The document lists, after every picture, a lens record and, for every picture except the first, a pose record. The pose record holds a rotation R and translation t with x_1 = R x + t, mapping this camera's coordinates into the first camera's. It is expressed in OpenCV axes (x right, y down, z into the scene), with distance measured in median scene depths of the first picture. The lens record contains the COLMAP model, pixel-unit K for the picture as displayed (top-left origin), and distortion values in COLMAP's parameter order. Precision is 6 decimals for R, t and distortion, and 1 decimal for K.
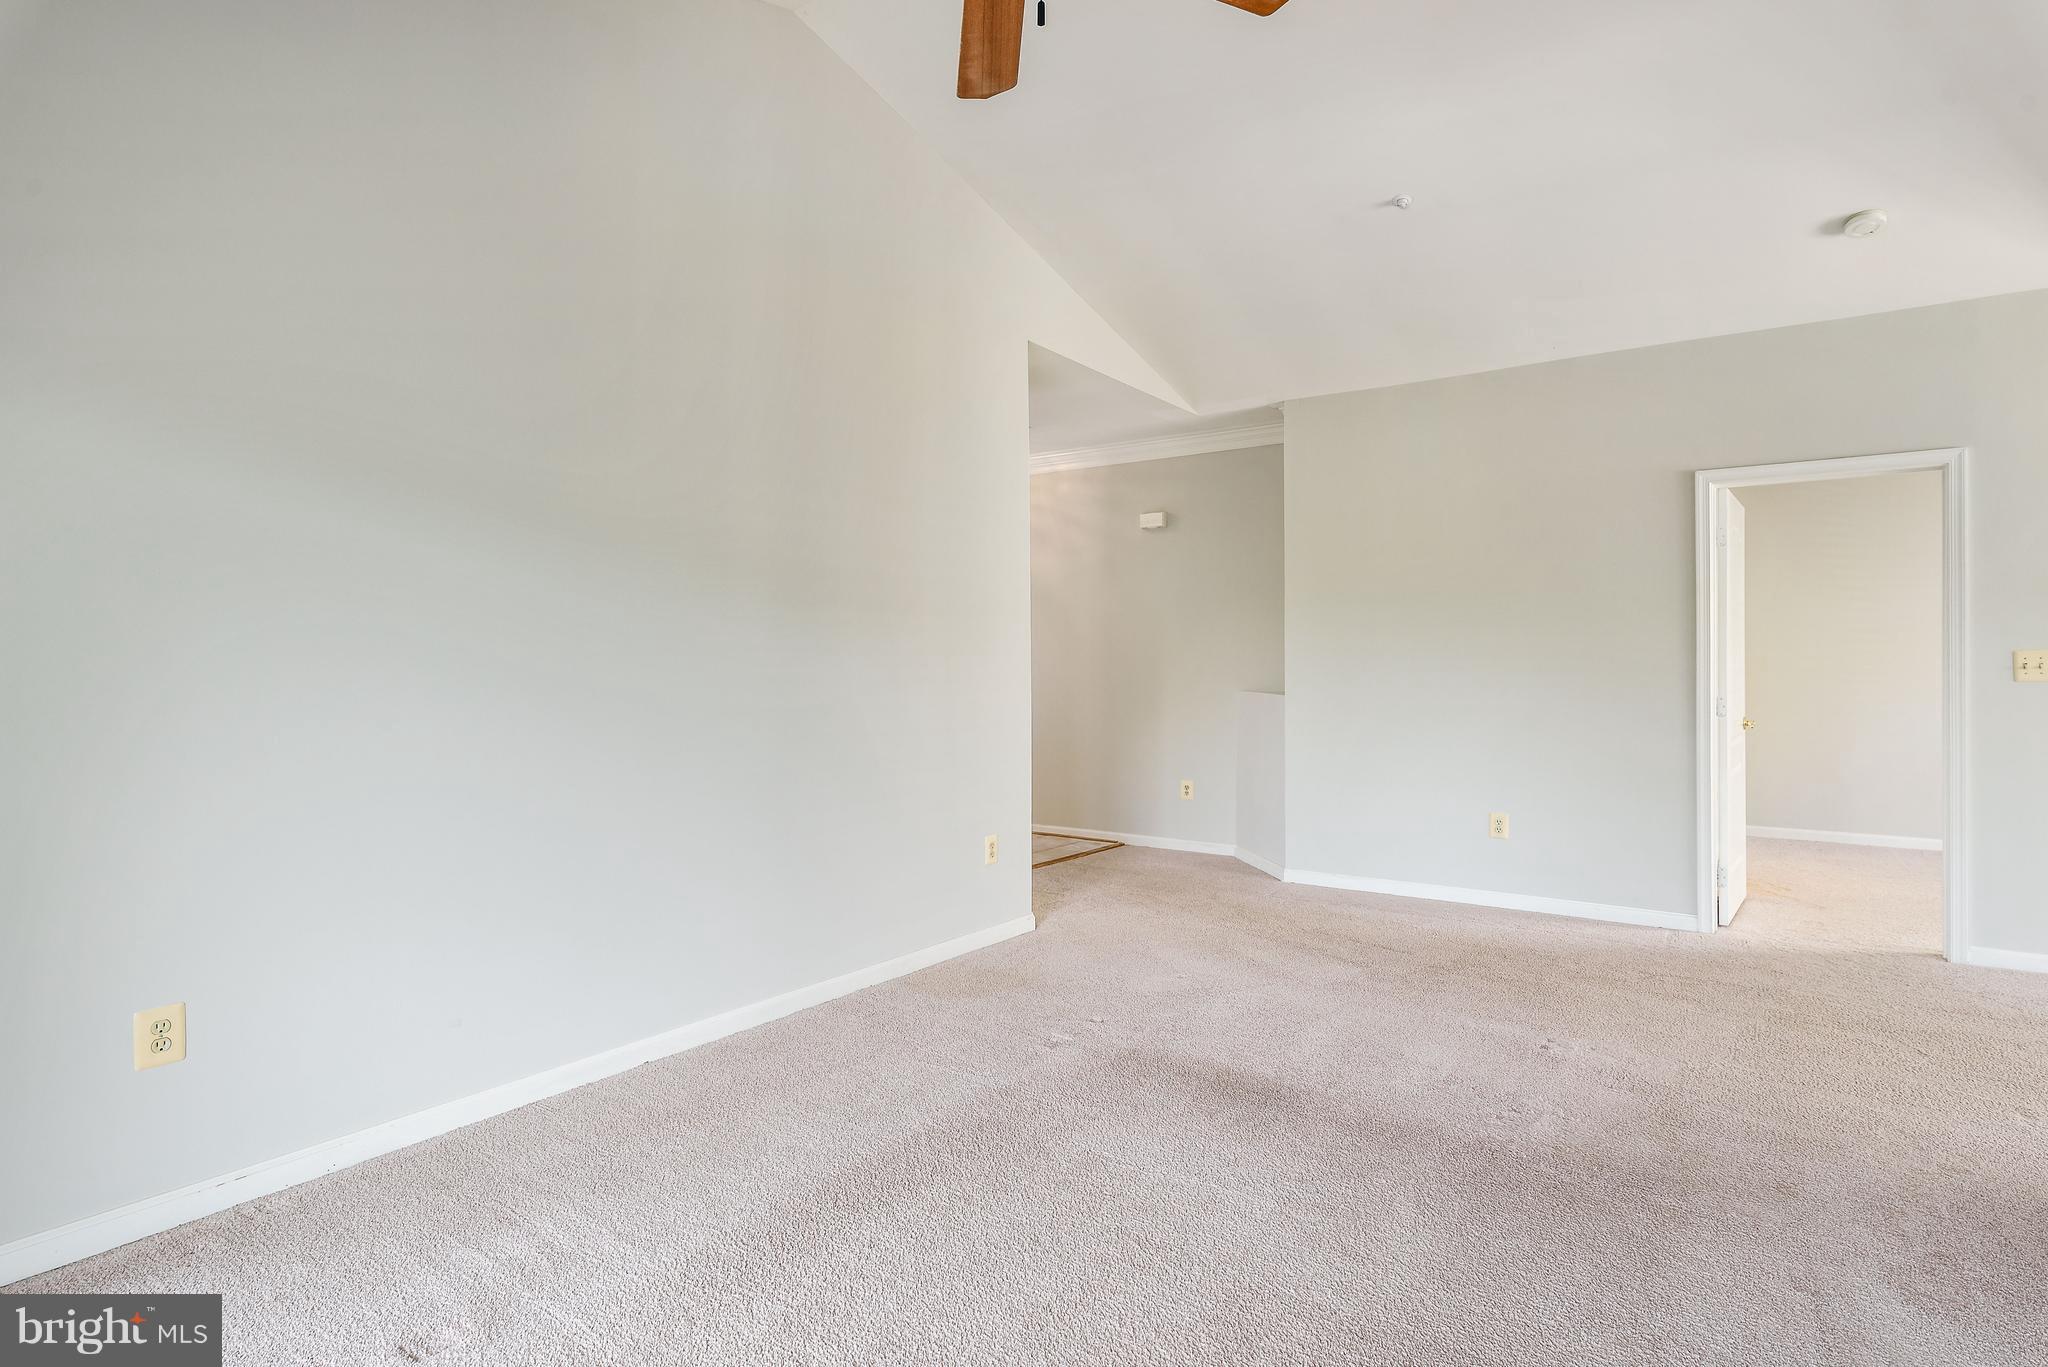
lens RADIAL K [[1037.6, 0, 1023.1], [0, 1037.6, 676.7], [0, 0, 1]] dist [-0.003691, -0.001826]
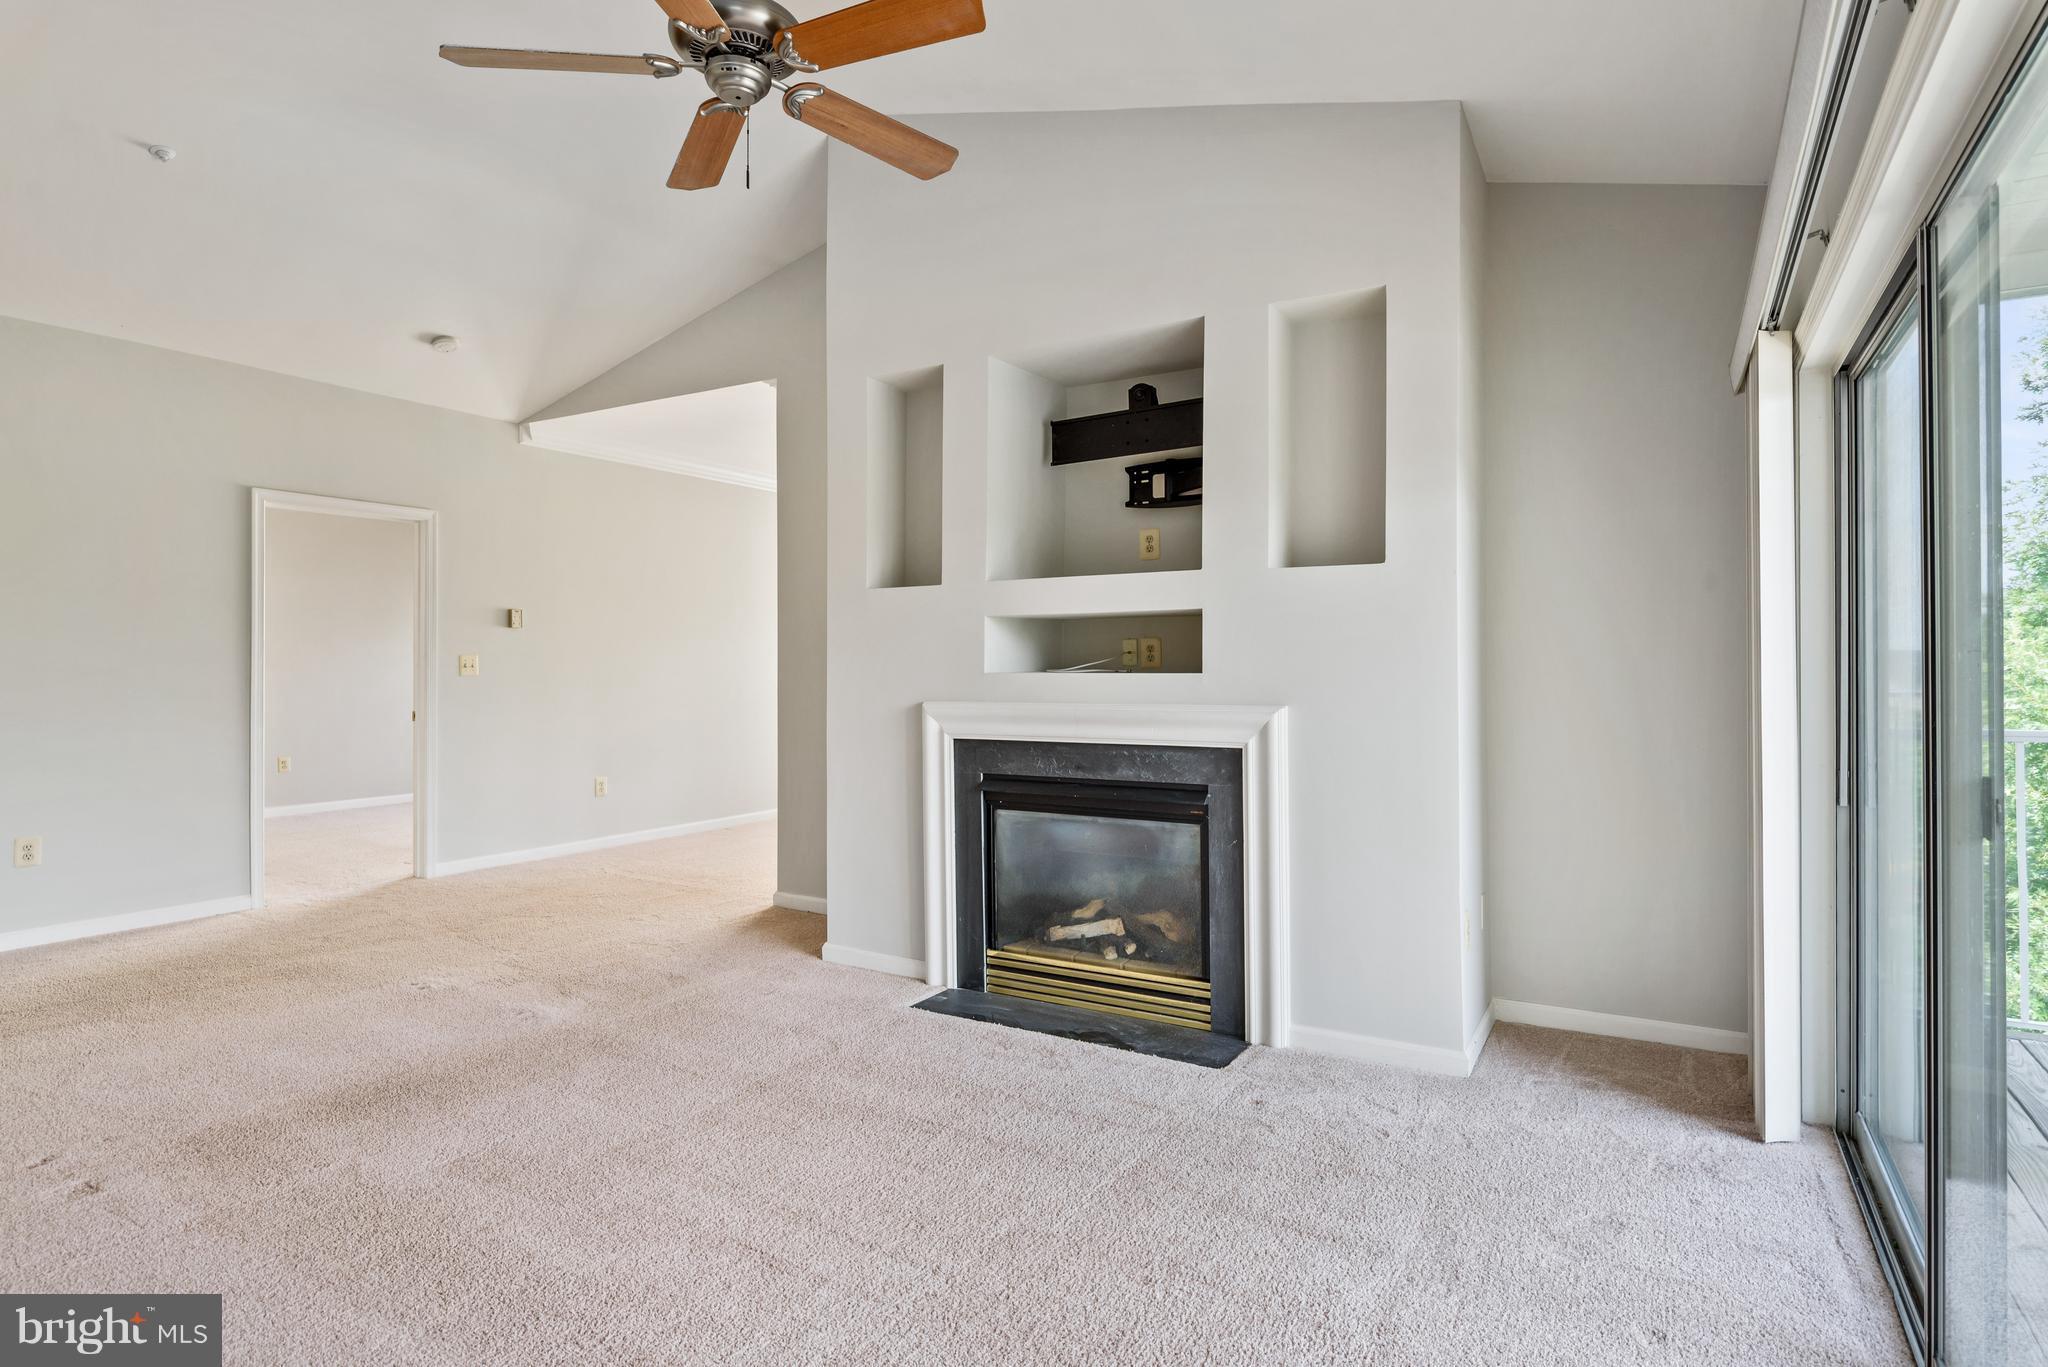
lens RADIAL K [[1088.5, 0, 1017.6], [0, 1088.5, 676.6], [0, 0, 1]] dist [-0.022657, 0.001041]
pose [[-0.083703, -0.007738, 0.996461, -0.552022], [0.010363, 0.999909, 0.008636, -0.000029], [-0.996437, 0.011050, -0.083616, 0.292505]]
